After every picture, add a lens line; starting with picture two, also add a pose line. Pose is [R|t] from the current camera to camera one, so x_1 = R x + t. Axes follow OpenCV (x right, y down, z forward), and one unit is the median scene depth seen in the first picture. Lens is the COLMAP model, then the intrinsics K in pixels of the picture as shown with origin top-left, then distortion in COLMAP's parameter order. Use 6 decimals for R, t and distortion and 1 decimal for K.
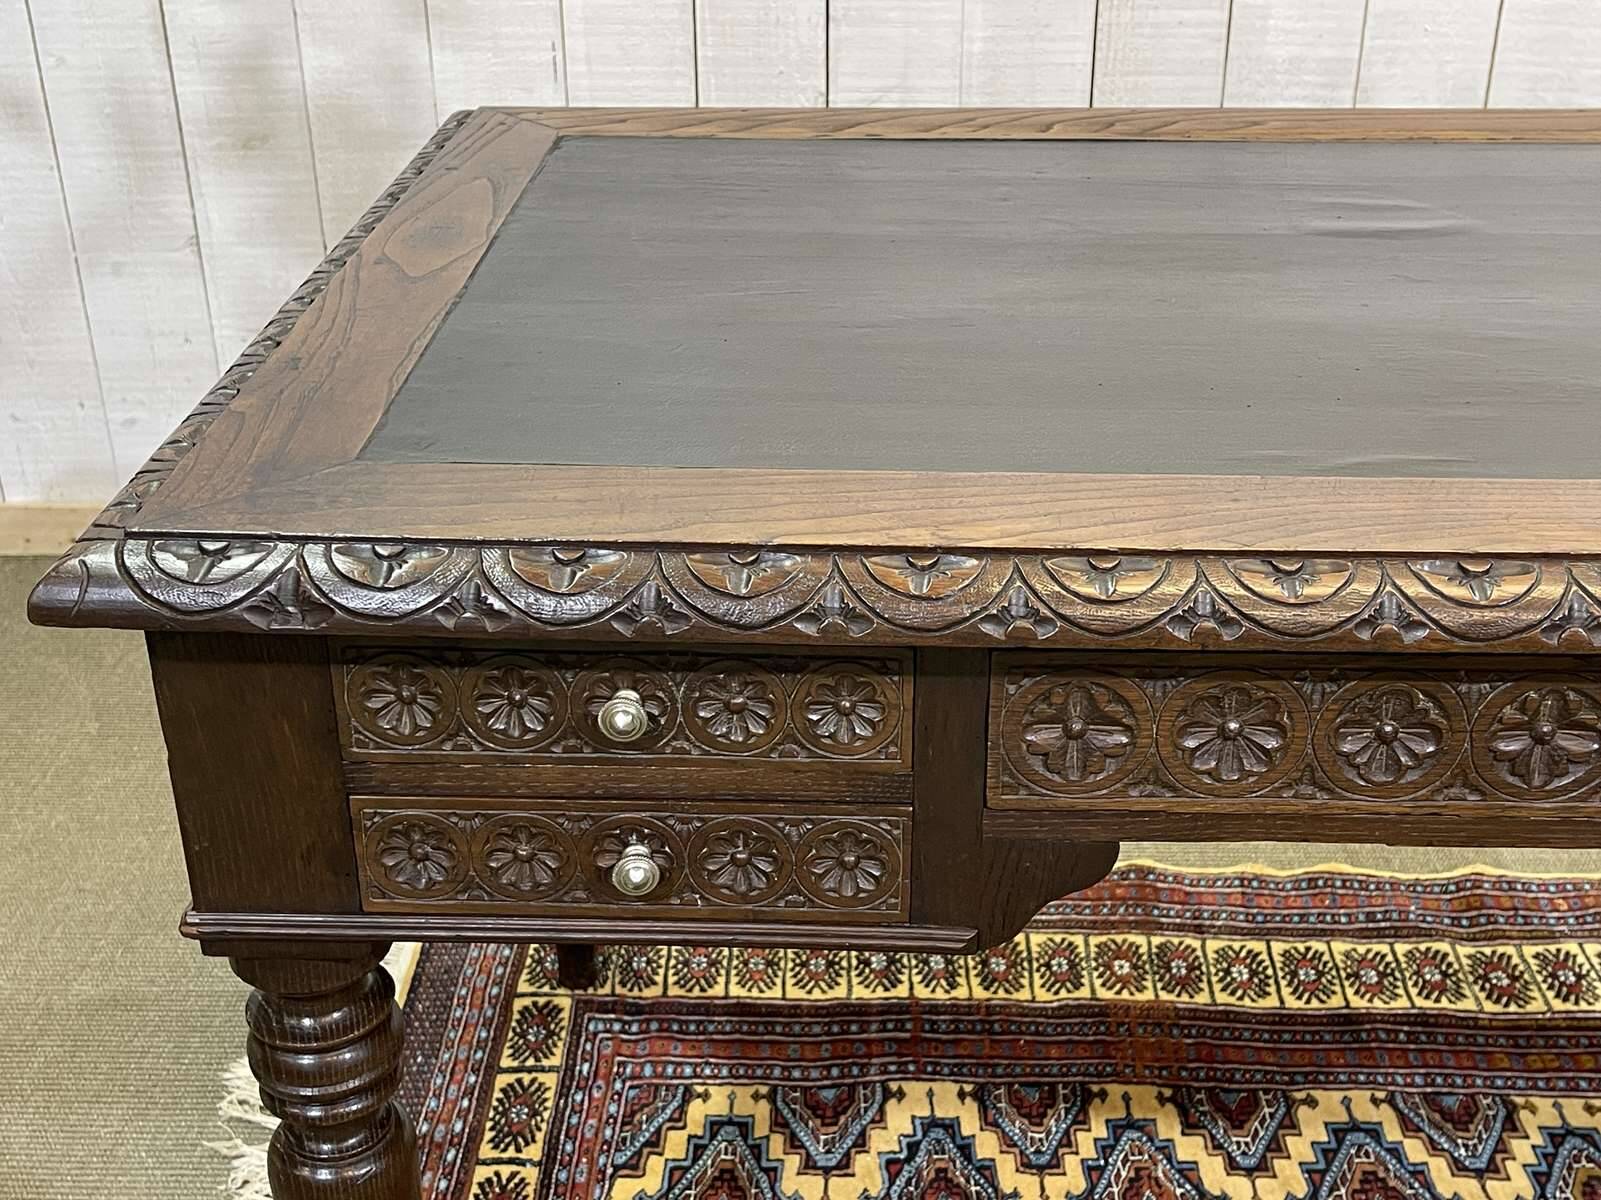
lens RADIAL K [[1922.7, 0, 802.1], [0, 1922.7, 613.4], [0, 0, 1]] dist [0.114507, -0.295417]
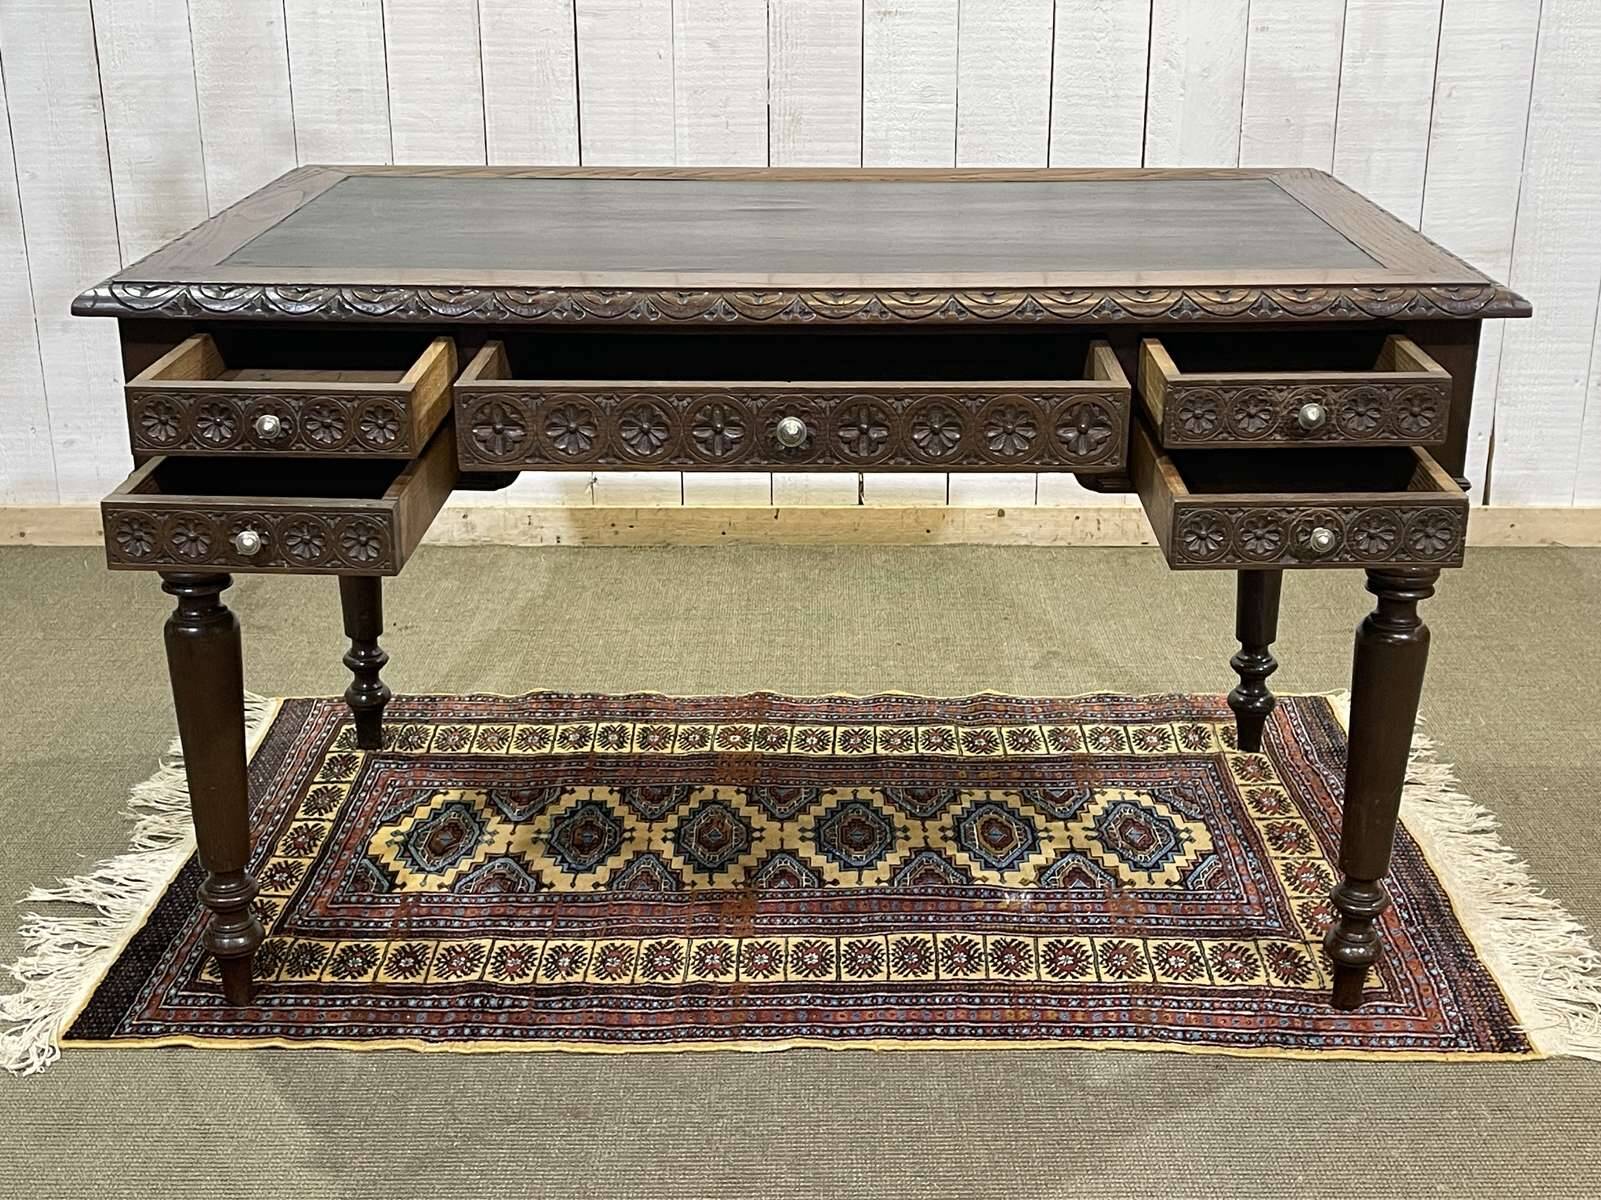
lens RADIAL K [[2127.8, 0, 798.4], [0, 2127.8, 616.2], [0, 0, 1]] dist [0.171043, -0.635135]
pose [[0.999850, -0.002041, 0.017180, 0.206660], [0.004176, 0.992128, -0.125156, 0.328929], [-0.016789, 0.125209, 0.991988, -0.735594]]
